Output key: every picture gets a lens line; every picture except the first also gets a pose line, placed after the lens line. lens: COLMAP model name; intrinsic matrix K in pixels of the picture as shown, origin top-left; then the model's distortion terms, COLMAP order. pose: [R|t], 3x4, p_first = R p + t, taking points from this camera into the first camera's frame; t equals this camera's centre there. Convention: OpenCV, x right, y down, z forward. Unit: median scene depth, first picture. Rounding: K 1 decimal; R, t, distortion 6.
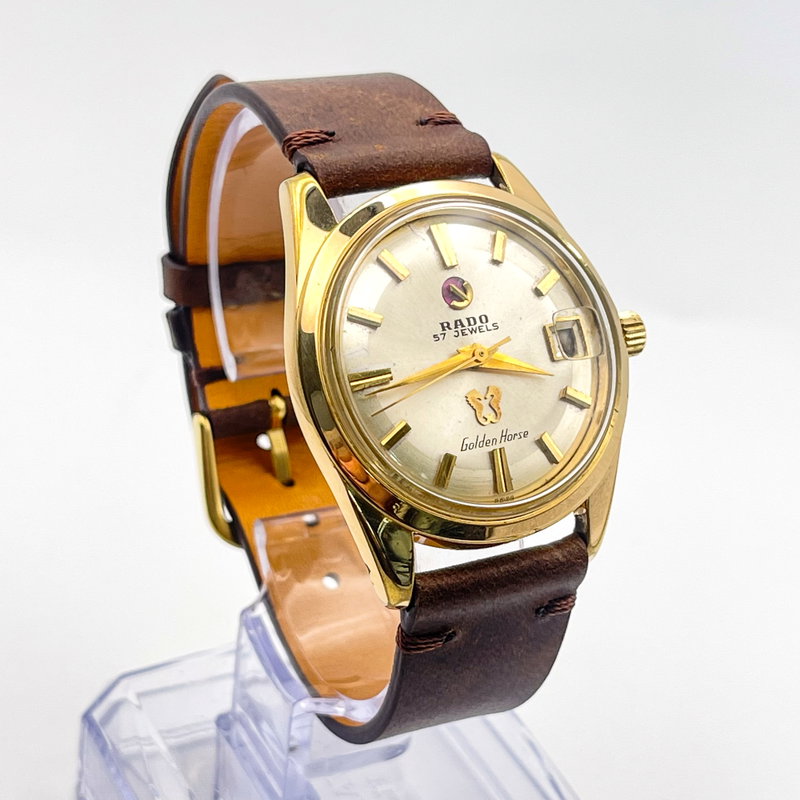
lens RADIAL K [[1950.7, 0, 415.4], [0, 1950.7, 402.7], [0, 0, 1]] dist [0.588836, -0.352261]
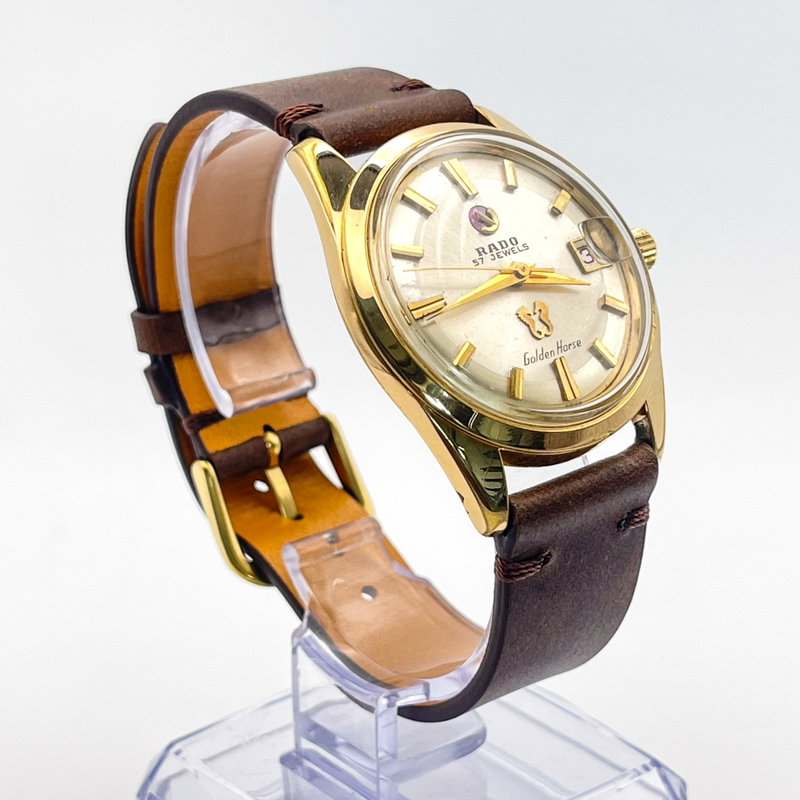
lens RADIAL K [[1950.7, 0, 415.4], [0, 1950.7, 402.7], [0, 0, 1]] dist [0.588836, -0.352261]
pose [[0.970218, -0.191025, 0.148954, -0.177958], [0.210639, 0.968967, -0.129361, 0.155634], [-0.119620, 0.156884, 0.980346, 0.022854]]
